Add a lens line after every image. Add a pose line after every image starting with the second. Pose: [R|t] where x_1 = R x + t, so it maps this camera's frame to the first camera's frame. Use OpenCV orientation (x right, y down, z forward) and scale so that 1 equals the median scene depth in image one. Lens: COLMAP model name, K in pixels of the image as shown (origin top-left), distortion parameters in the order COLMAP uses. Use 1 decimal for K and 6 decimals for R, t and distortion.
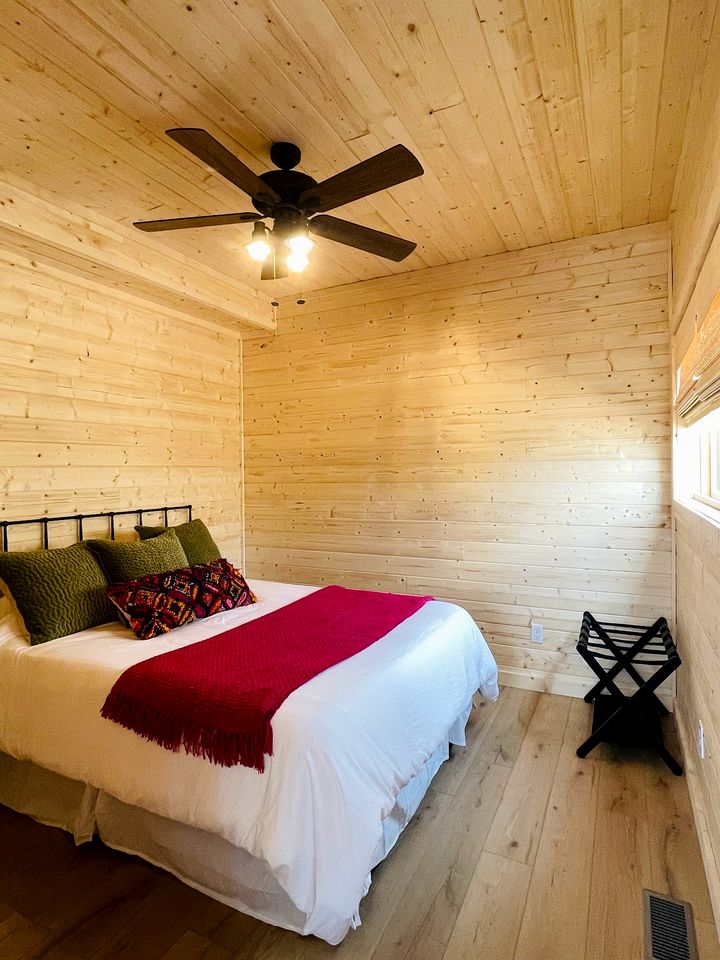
lens RADIAL K [[520.9, 0, 359.2], [0, 520.9, 468.4], [0, 0, 1]] dist [-0.002272, -0.000049]
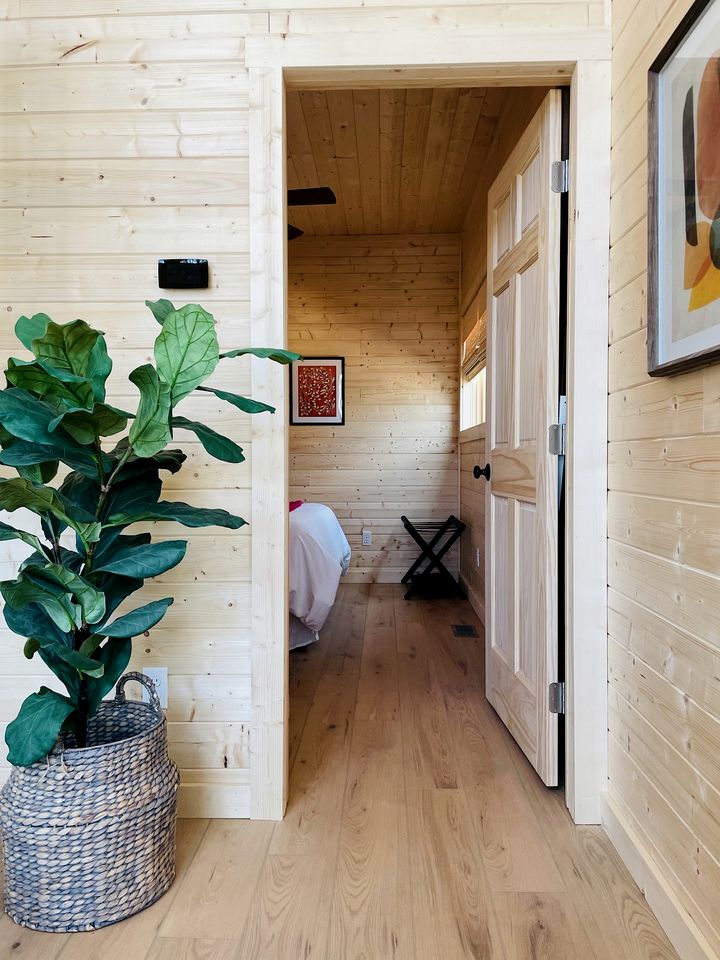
lens RADIAL K [[720.3, 0, 359.5], [0, 720.3, 472.1], [0, 0, 1]] dist [0.088623, -0.121151]
pose [[0.903779, -0.000082, 0.428000, -0.470030], [-0.010133, 0.999716, 0.021590, 0.121768], [-0.427880, -0.023849, 0.903521, -0.644856]]
